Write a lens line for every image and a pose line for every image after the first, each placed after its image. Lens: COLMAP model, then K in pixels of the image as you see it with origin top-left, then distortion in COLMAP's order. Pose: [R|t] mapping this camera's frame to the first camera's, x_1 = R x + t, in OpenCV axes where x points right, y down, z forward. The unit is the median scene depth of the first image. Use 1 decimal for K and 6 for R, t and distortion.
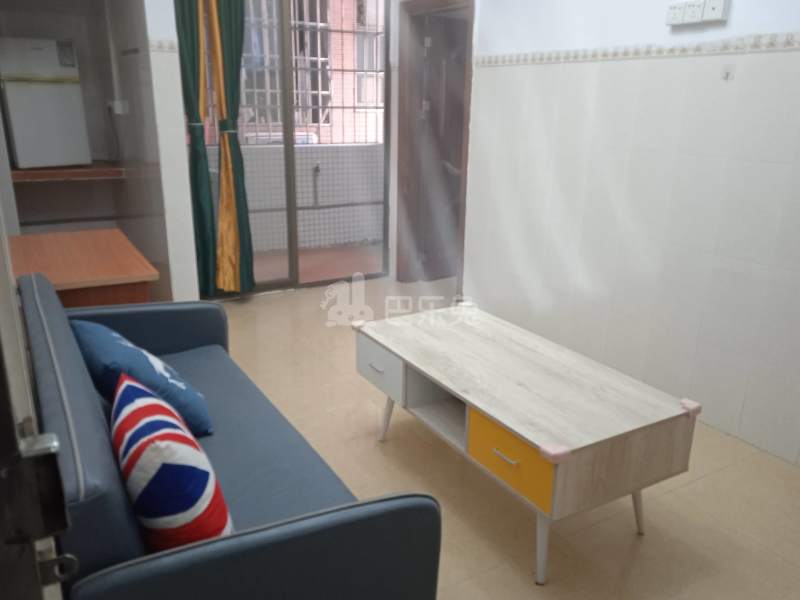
lens RADIAL K [[658.7, 0, 400.0], [0, 658.7, 300.0], [0, 0, 1]] dist [0.056090, -0.067535]
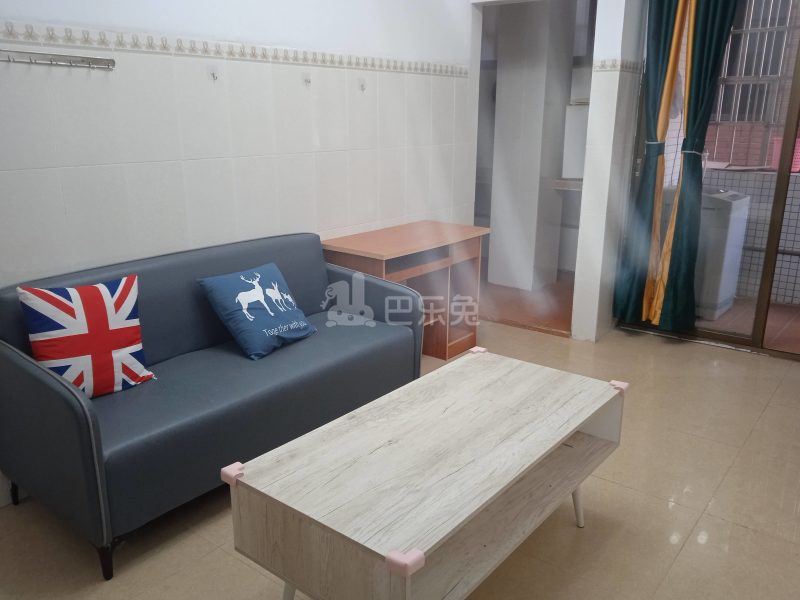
lens RADIAL K [[658.7, 0, 400.0], [0, 658.7, 300.0], [0, 0, 1]] dist [0.056090, -0.067535]
pose [[0.355551, 0.239204, -0.903529, 0.442388], [-0.271257, 0.951498, 0.145161, -0.083277], [0.894429, 0.193477, 0.403191, 0.307798]]
